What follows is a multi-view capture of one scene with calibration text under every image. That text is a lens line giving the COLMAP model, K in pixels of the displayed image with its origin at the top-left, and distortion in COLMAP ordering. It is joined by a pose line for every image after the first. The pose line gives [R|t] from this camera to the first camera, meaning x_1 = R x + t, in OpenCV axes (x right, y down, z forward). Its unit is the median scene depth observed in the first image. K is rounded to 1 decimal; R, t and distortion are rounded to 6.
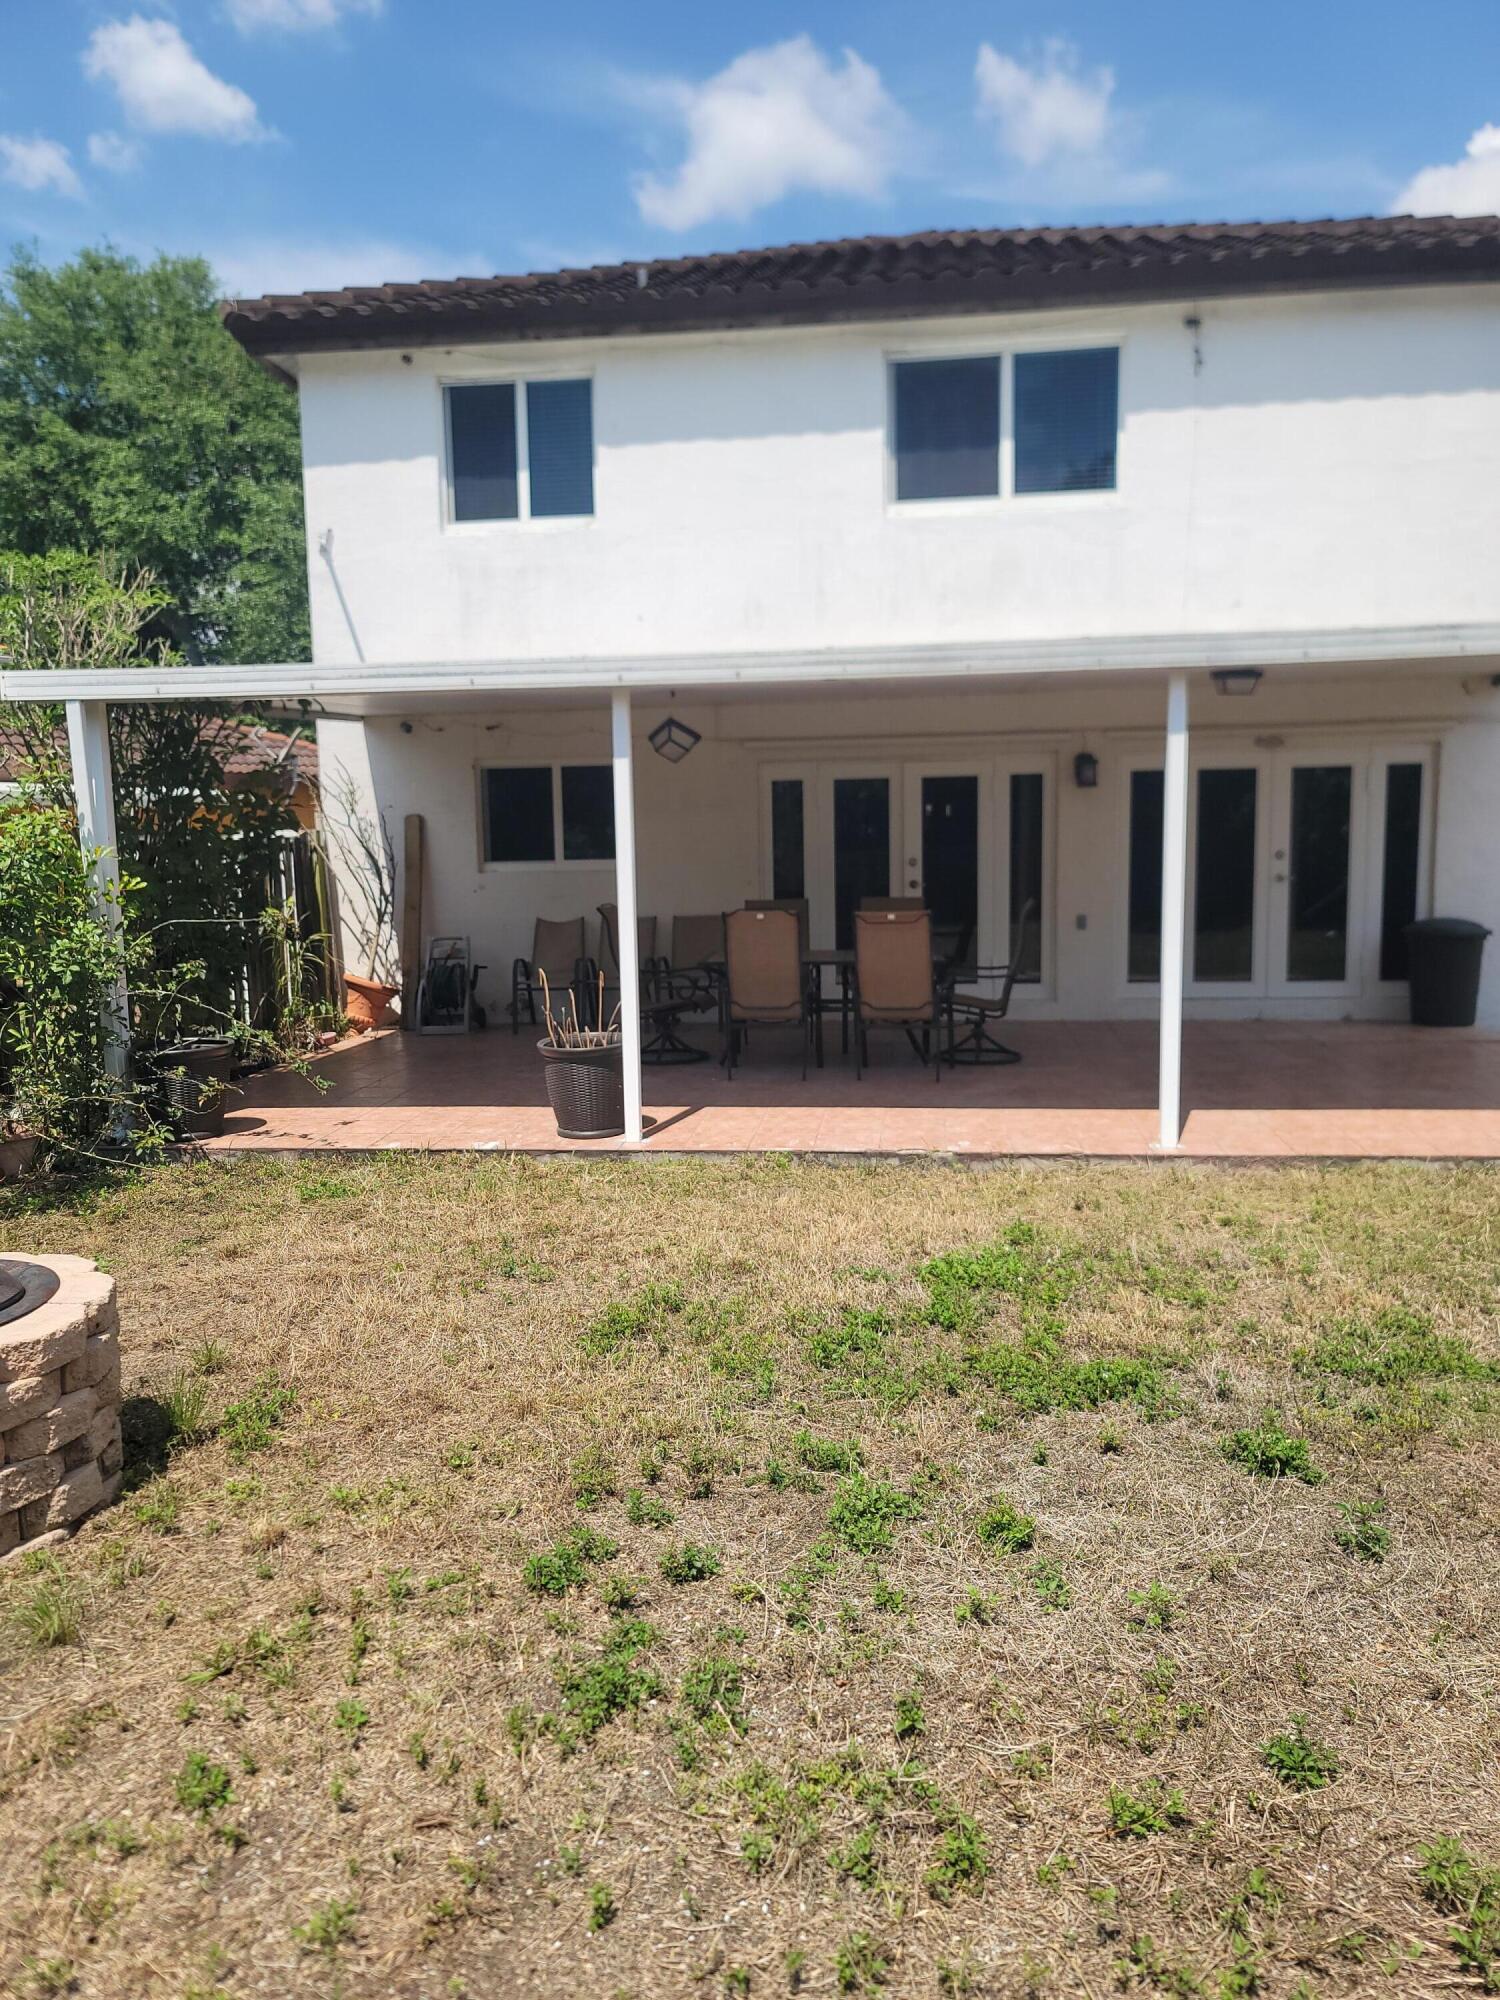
lens RADIAL K [[1469.9, 0, 750.0], [0, 1469.9, 1000.0], [0, 0, 1]] dist [0.039620, -0.006992]
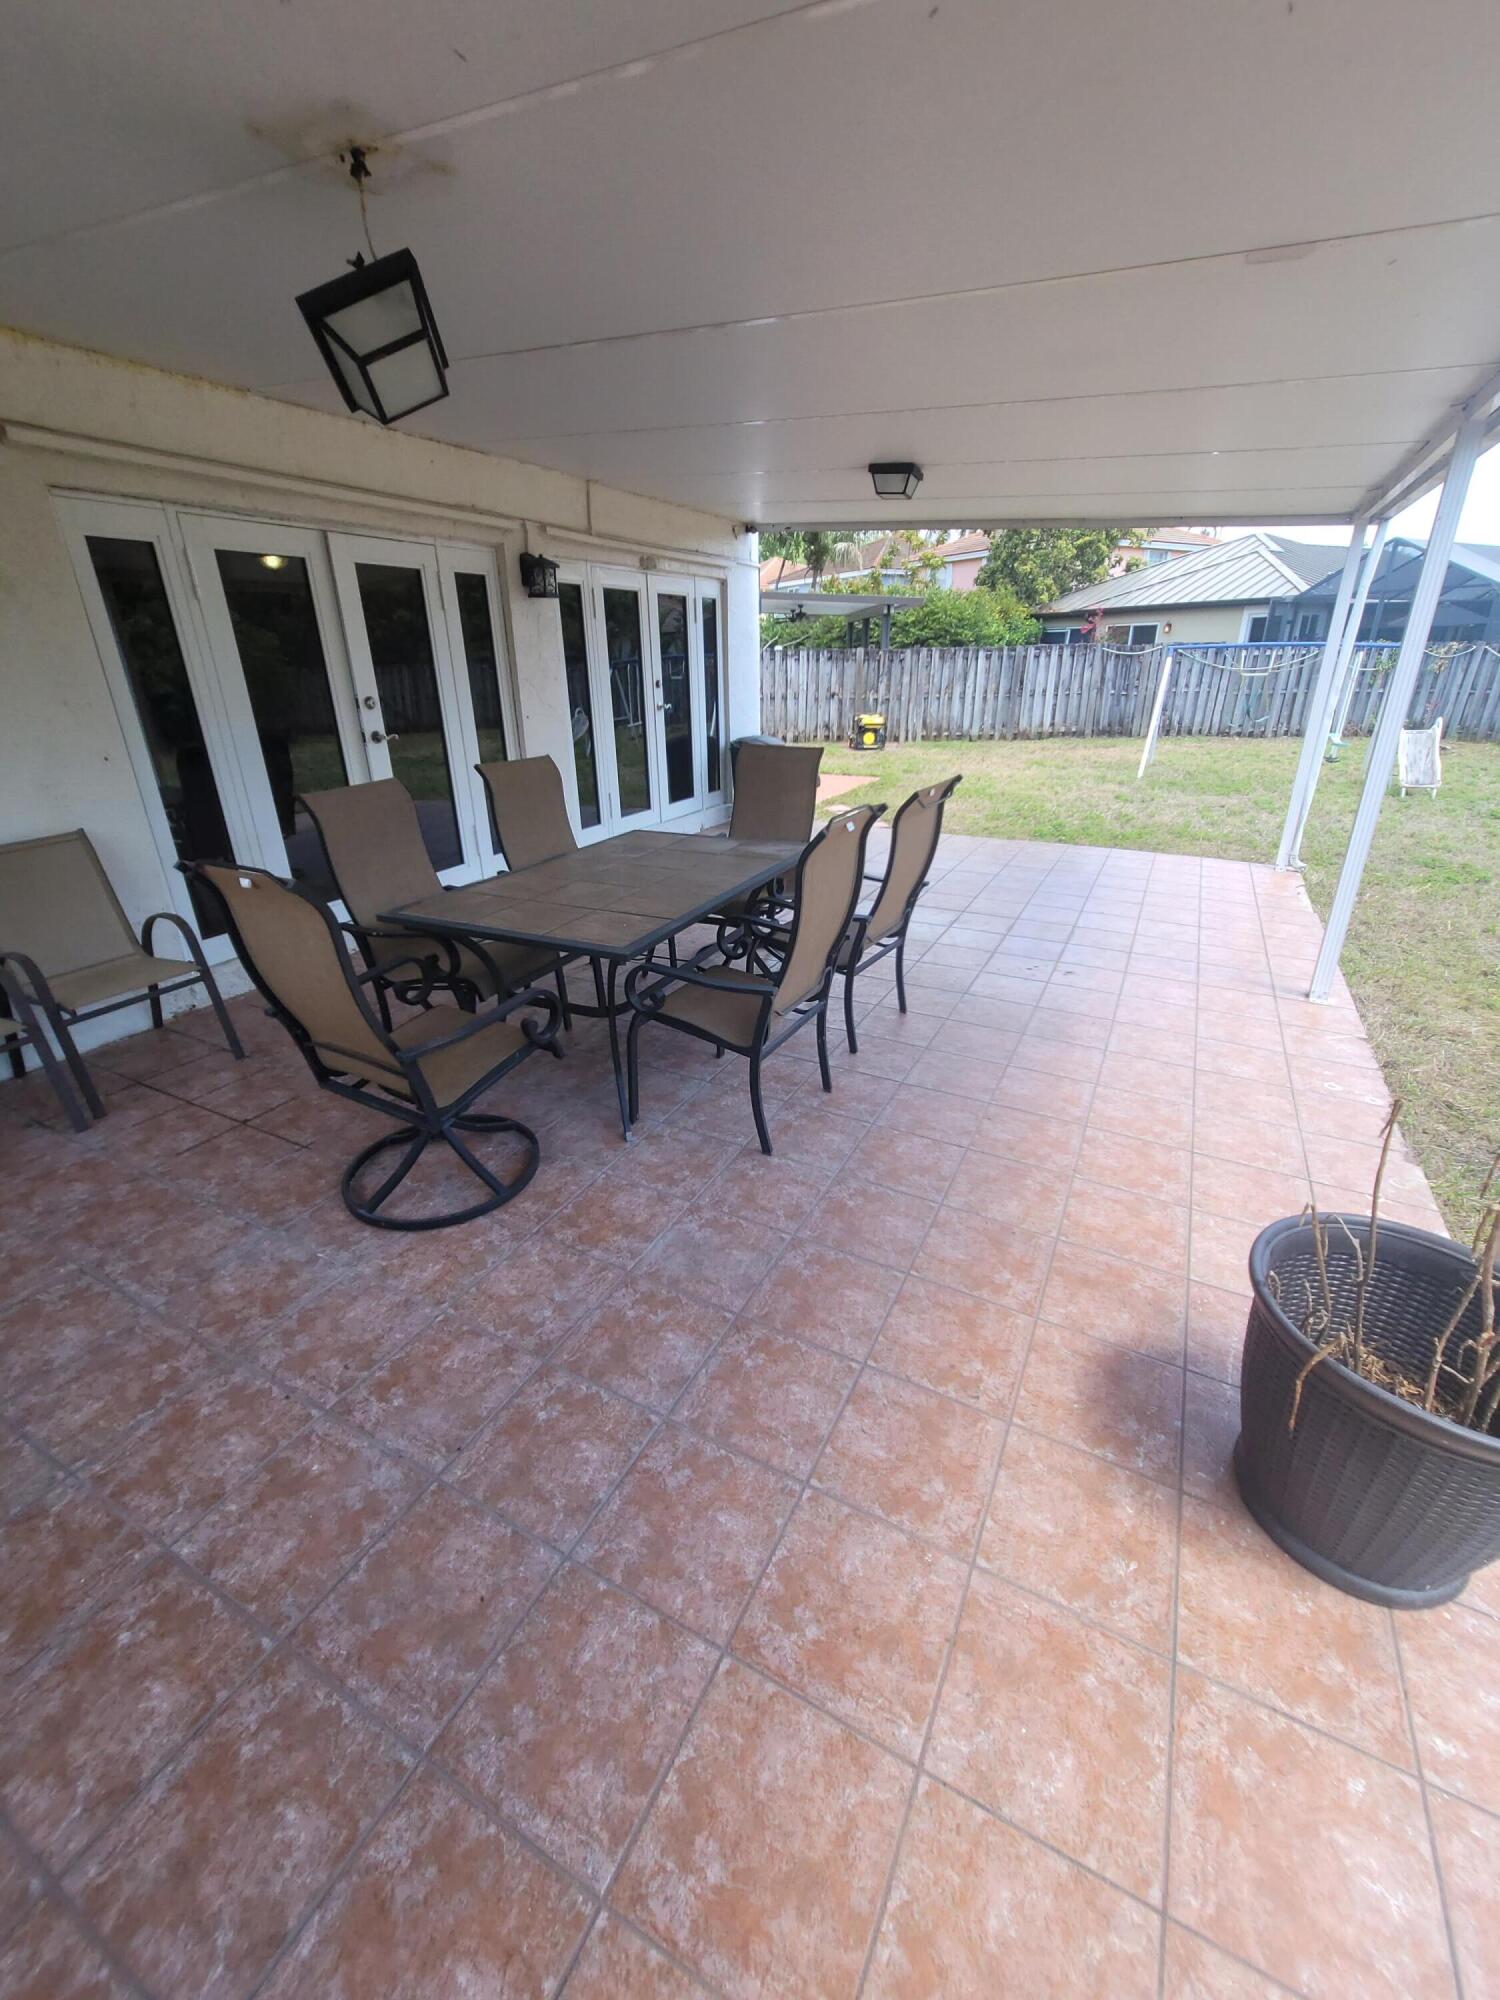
lens RADIAL K [[811.7, 0, 750.0], [0, 811.7, 1000.0], [0, 0, 1]] dist [-0.003194, -0.000604]
pose [[0.362845, -0.351557, 0.862989, -0.197190], [0.102826, 0.935554, 0.337885, -0.075797], [-0.926159, -0.033862, 0.375611, 0.714114]]
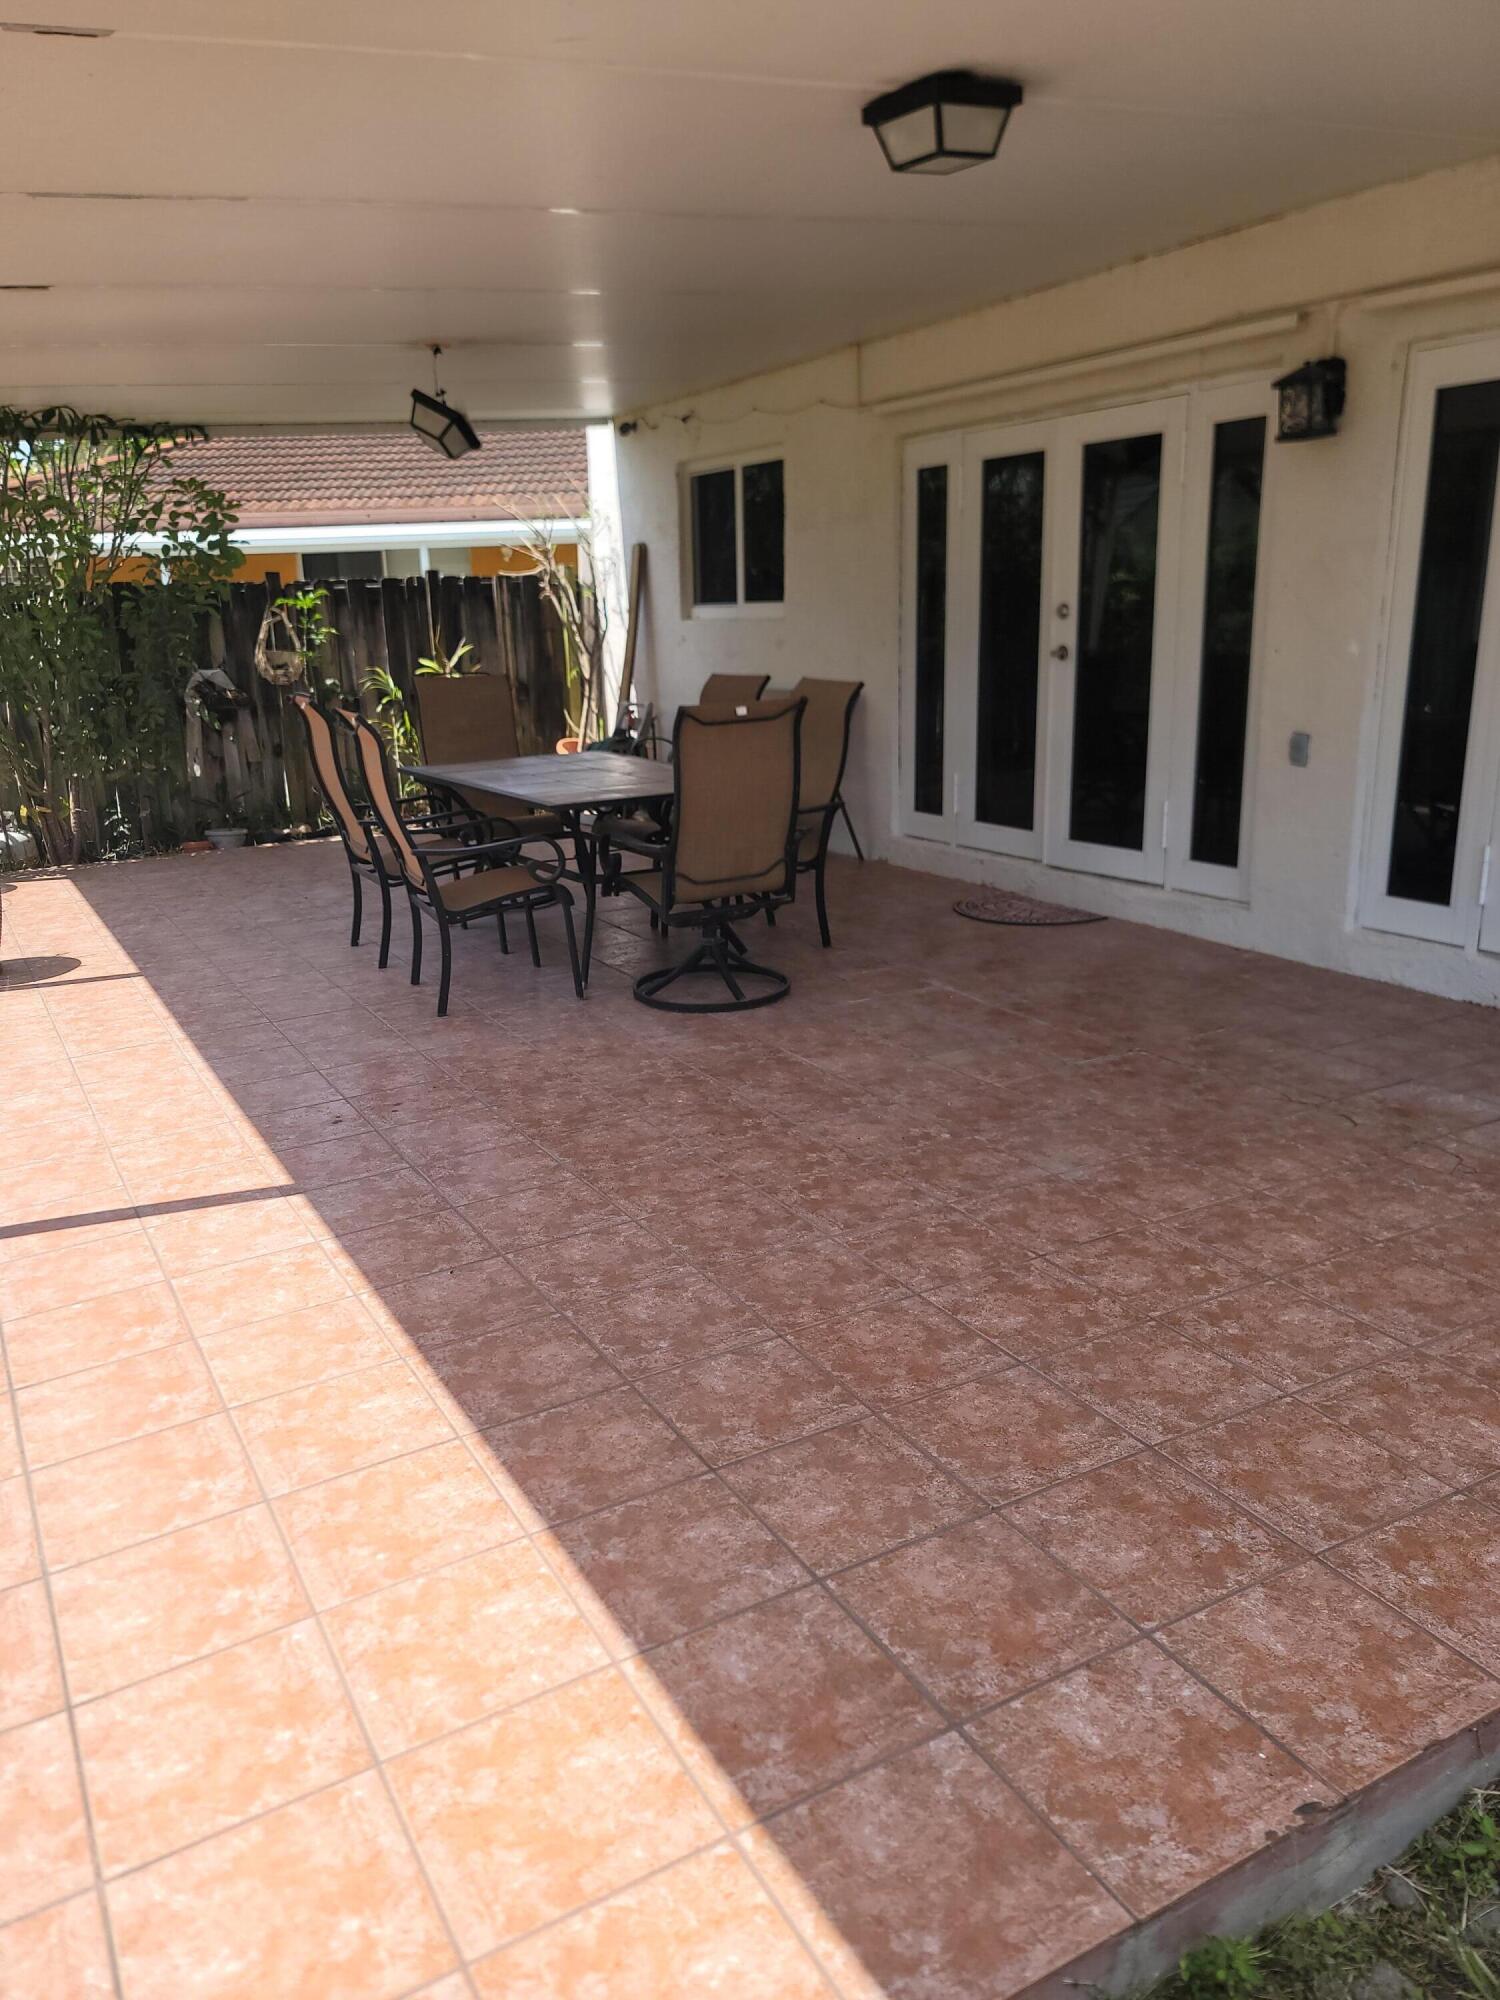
lens RADIAL K [[1500.5, 0, 719.1], [0, 1500.5, 991.5], [0, 0, 1]] dist [0.047493, -0.007456]
pose [[0.570242, 0.211293, -0.793838, 0.520681], [-0.067247, 0.975119, 0.211239, -0.067629], [0.818719, -0.067074, 0.570263, 0.585868]]
